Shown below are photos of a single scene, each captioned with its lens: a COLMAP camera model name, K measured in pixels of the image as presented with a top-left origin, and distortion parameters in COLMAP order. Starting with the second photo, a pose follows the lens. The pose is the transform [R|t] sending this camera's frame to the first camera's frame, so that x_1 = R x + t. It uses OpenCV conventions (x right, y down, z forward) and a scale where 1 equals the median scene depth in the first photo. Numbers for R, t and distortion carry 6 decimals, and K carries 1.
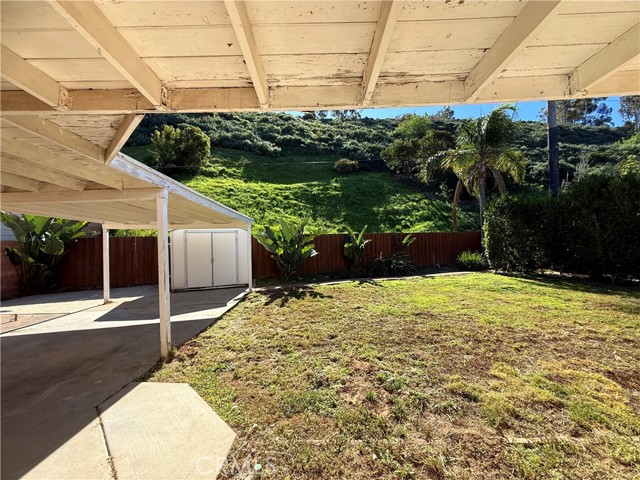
lens RADIAL K [[258.4, 0, 320.6], [0, 258.4, 234.2], [0, 0, 1]] dist [0.003691, -0.001139]
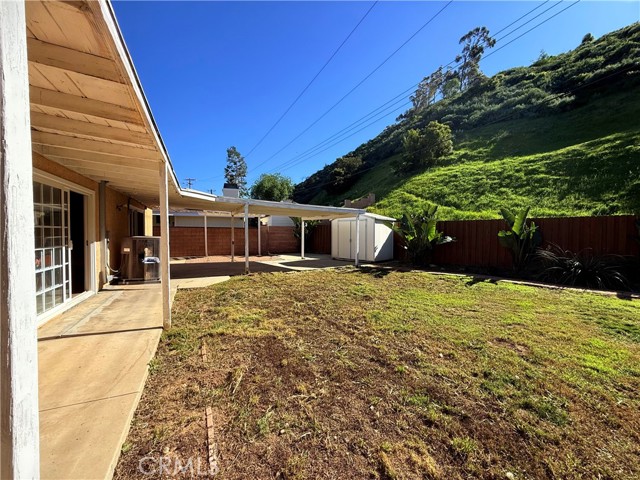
lens RADIAL K [[258.4, 0, 319.7], [0, 258.4, 240.3], [0, 0, 1]] dist [0.003691, -0.001139]
pose [[0.431383, 0.050618, -0.900748, 0.358235], [0.014283, 0.997916, 0.062919, 0.004151], [0.902056, -0.040008, 0.429761, 0.112450]]
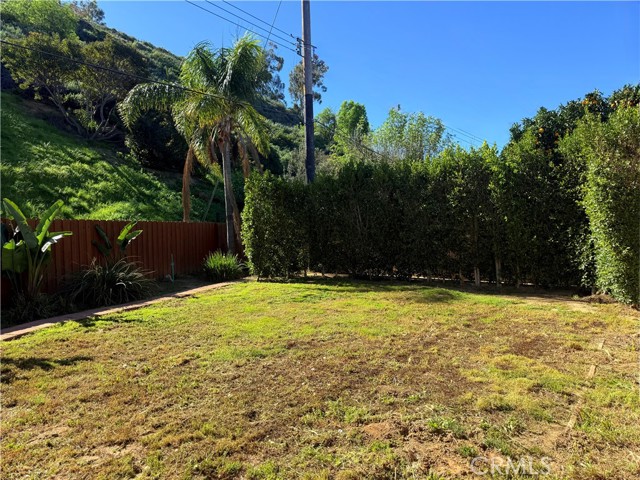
lens RADIAL K [[450.1, 0, 320.3], [0, 450.1, 244.1], [0, 0, 1]] dist [0.025977, -0.018934]
pose [[0.579120, -0.012631, 0.815145, -0.136609], [-0.015939, 0.999513, 0.026811, 0.008484], [-0.815087, -0.028519, 0.578637, 0.090246]]
